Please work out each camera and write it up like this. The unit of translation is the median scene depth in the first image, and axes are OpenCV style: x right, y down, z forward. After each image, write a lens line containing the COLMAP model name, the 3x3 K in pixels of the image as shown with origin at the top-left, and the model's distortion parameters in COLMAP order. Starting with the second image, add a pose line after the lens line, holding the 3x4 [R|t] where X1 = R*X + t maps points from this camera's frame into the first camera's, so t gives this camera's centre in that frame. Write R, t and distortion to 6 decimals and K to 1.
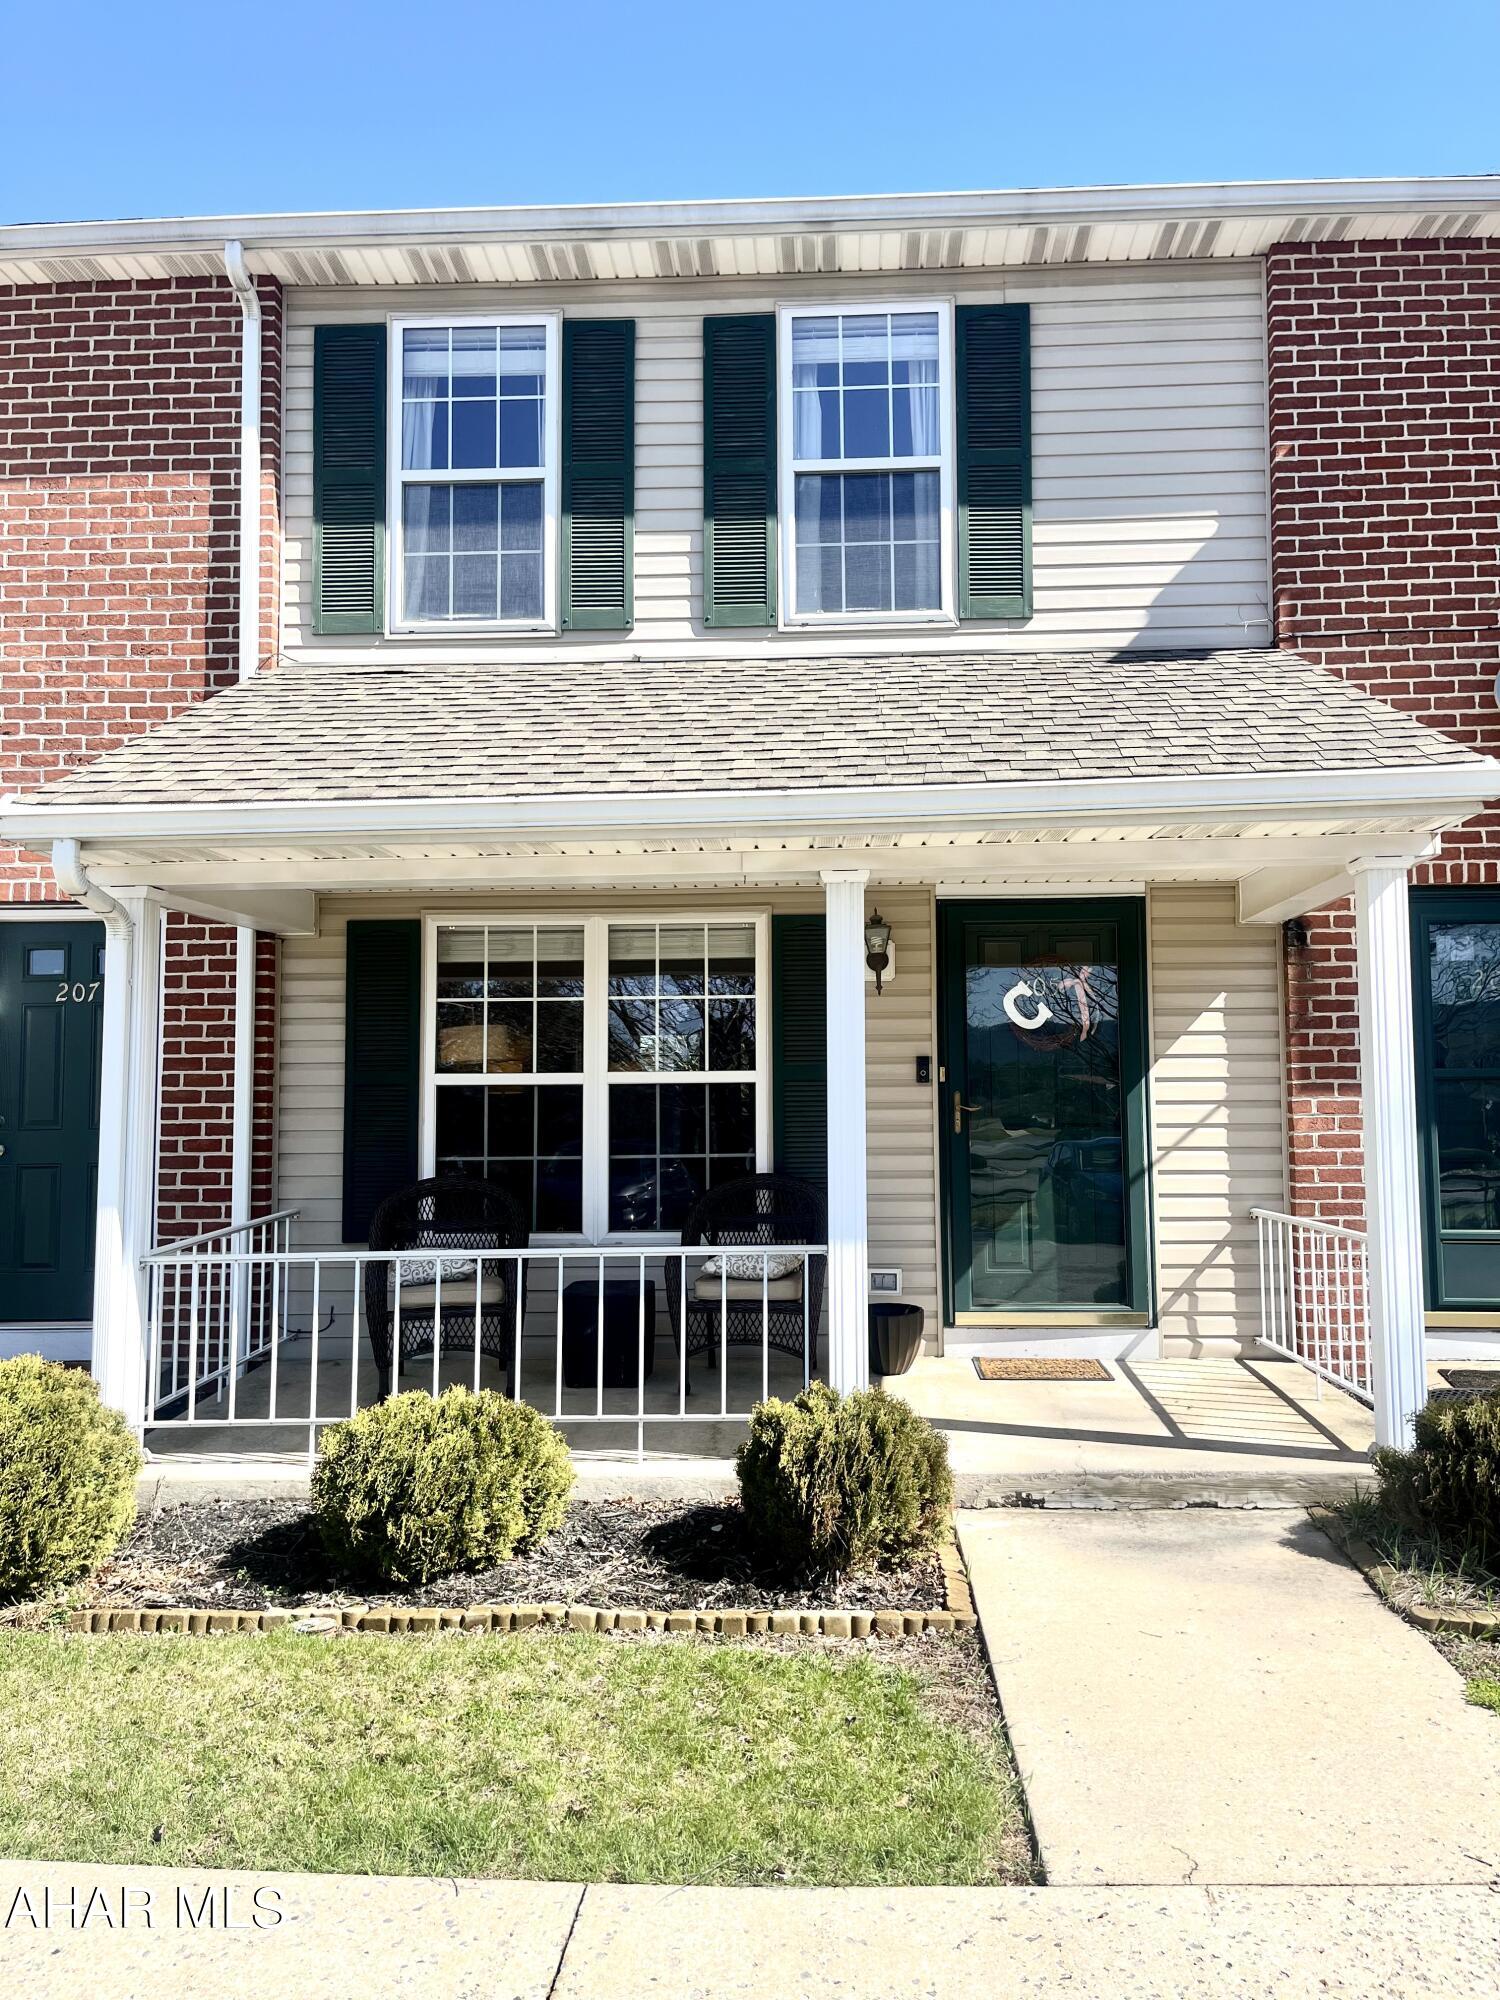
lens RADIAL K [[1508.5, 0, 765.1], [0, 1508.5, 1005.3], [0, 0, 1]] dist [0.069830, -0.089163]
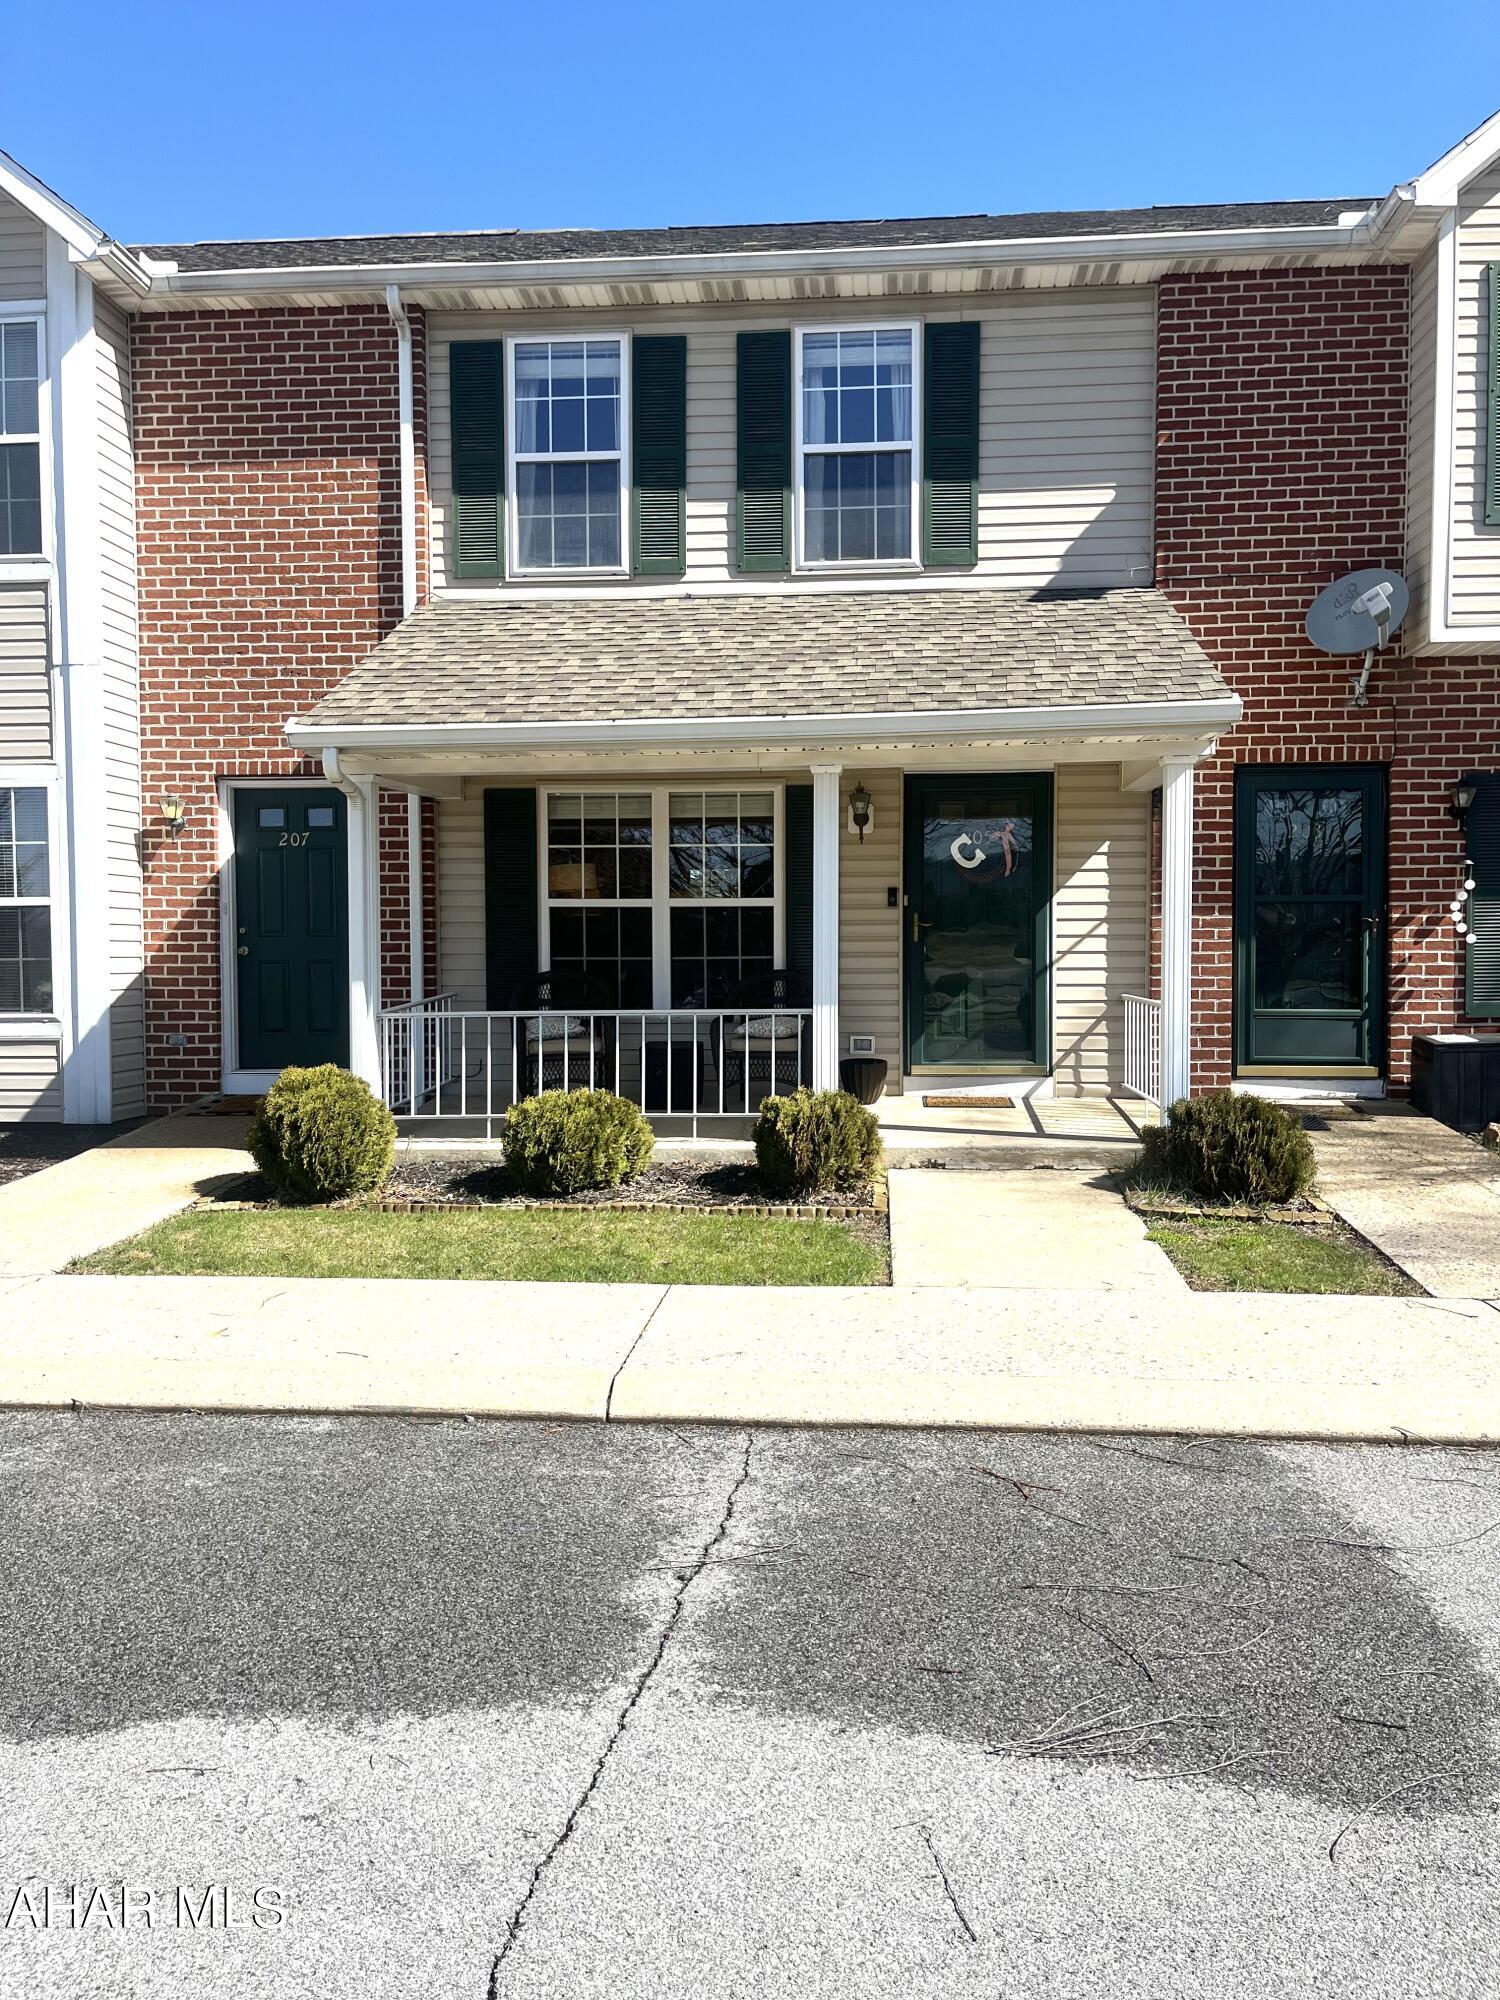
lens RADIAL K [[1508.5, 0, 755.8], [0, 1508.5, 1017.2], [0, 0, 1]] dist [0.069830, -0.089163]
pose [[0.999271, 0.005219, -0.037825, 0.031135], [-0.000658, 0.992819, 0.119624, -0.014249], [0.038178, -0.119512, 0.992098, -0.417072]]
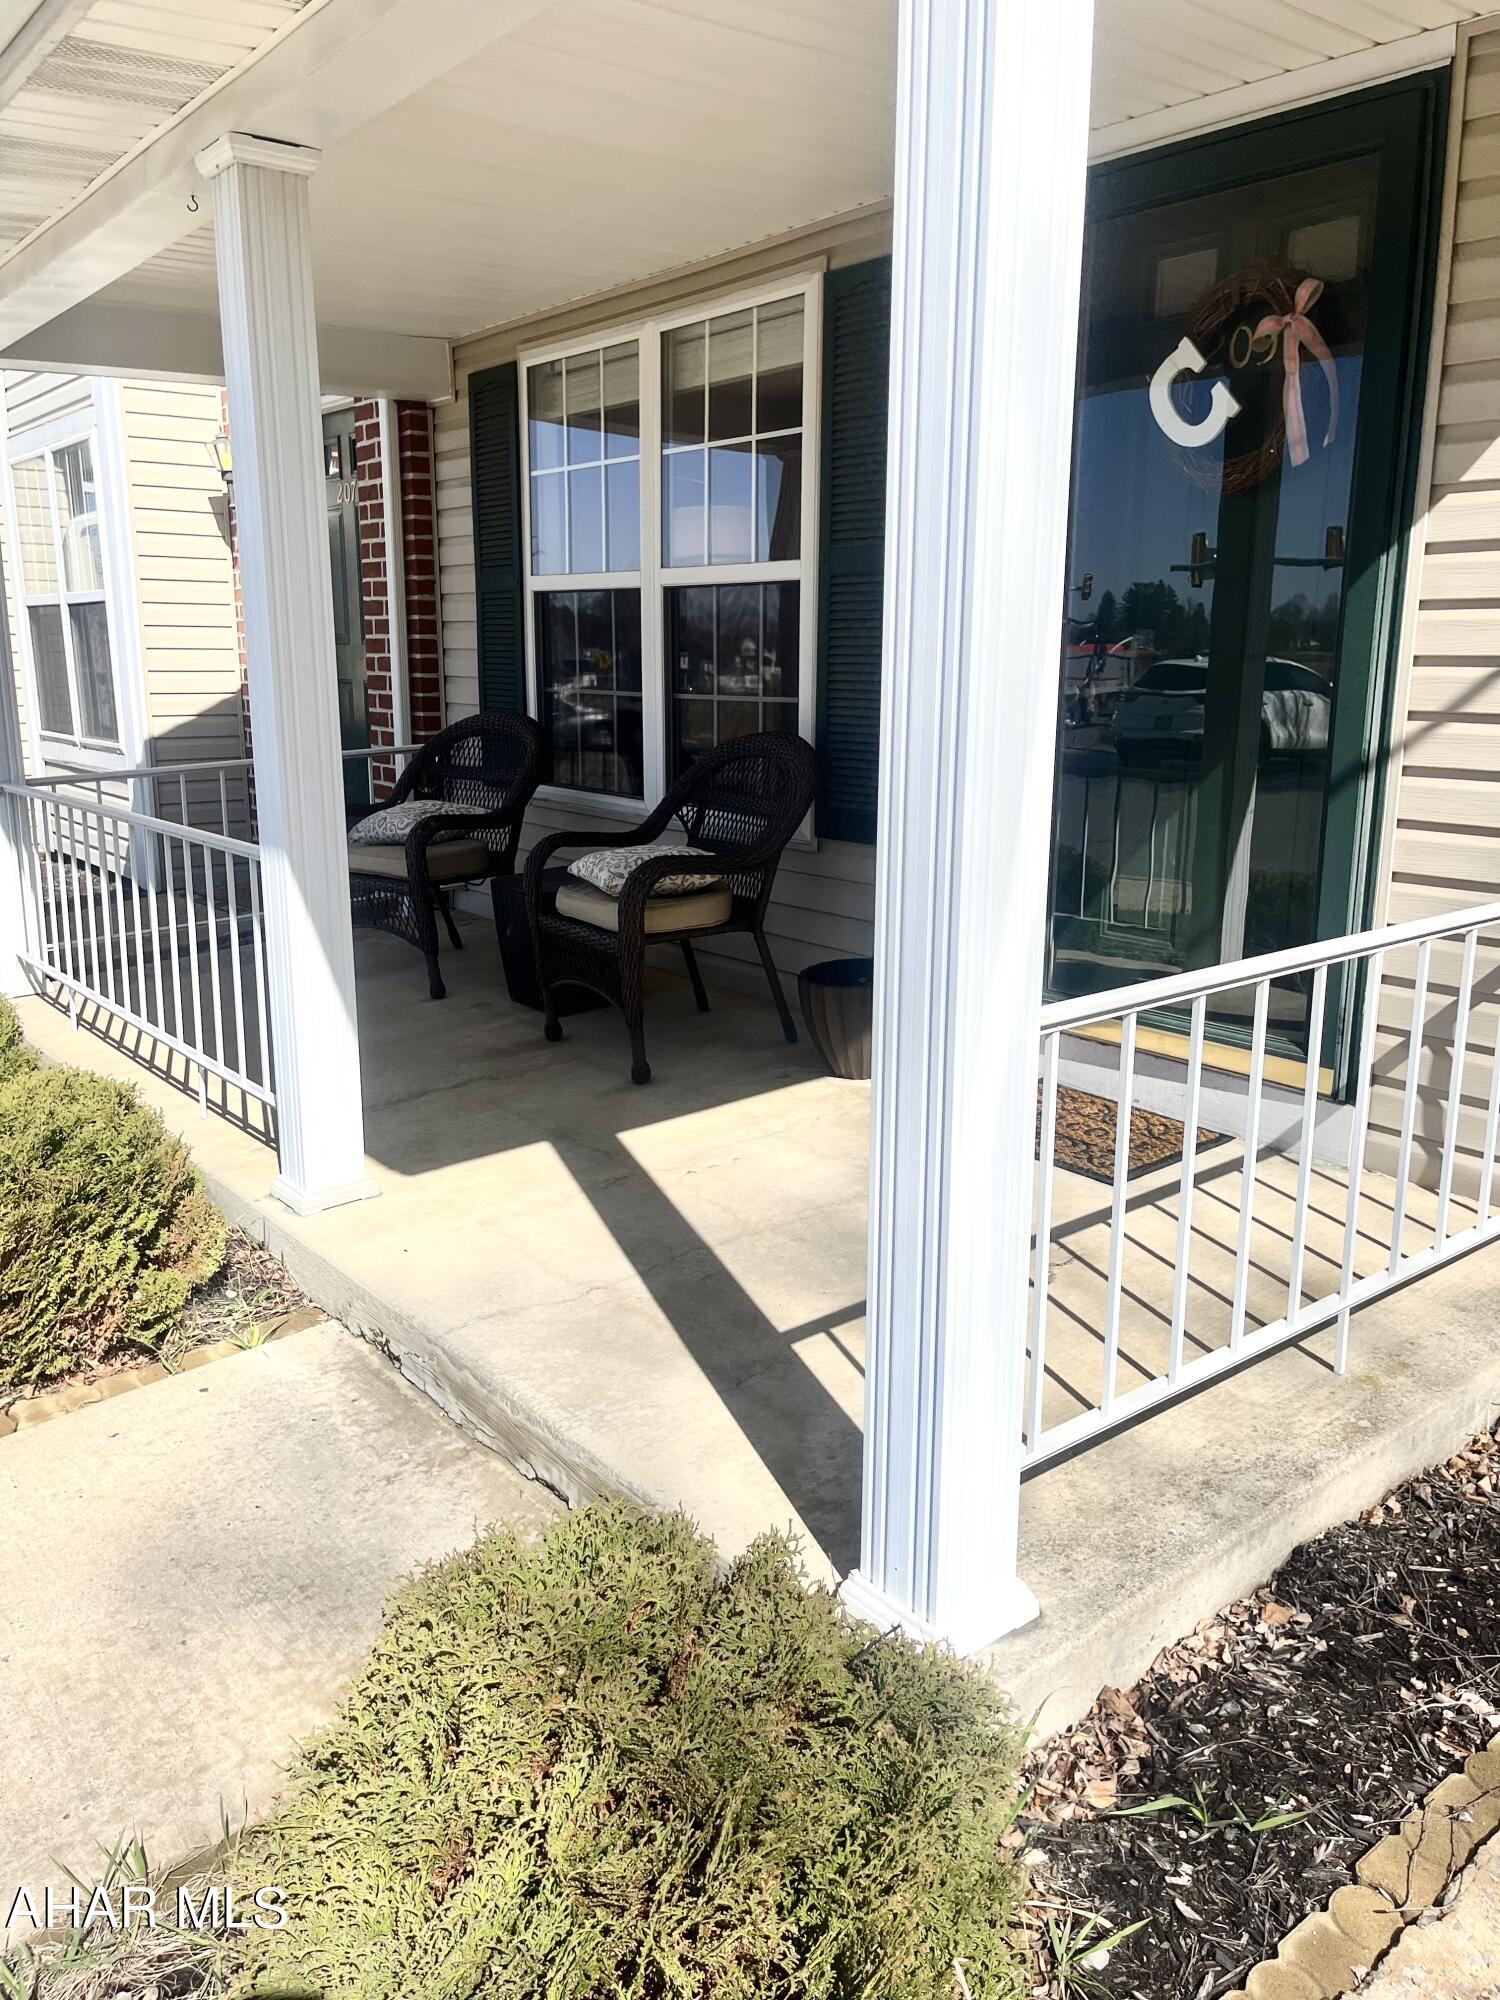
lens RADIAL K [[1508.5, 0, 738.5], [0, 1508.5, 990.0], [0, 0, 1]] dist [0.069830, -0.089163]
pose [[0.651295, 0.178140, -0.737618, 0.462694], [0.058857, 0.957266, 0.283155, 0.034986], [0.756538, -0.227832, 0.612978, 0.565026]]
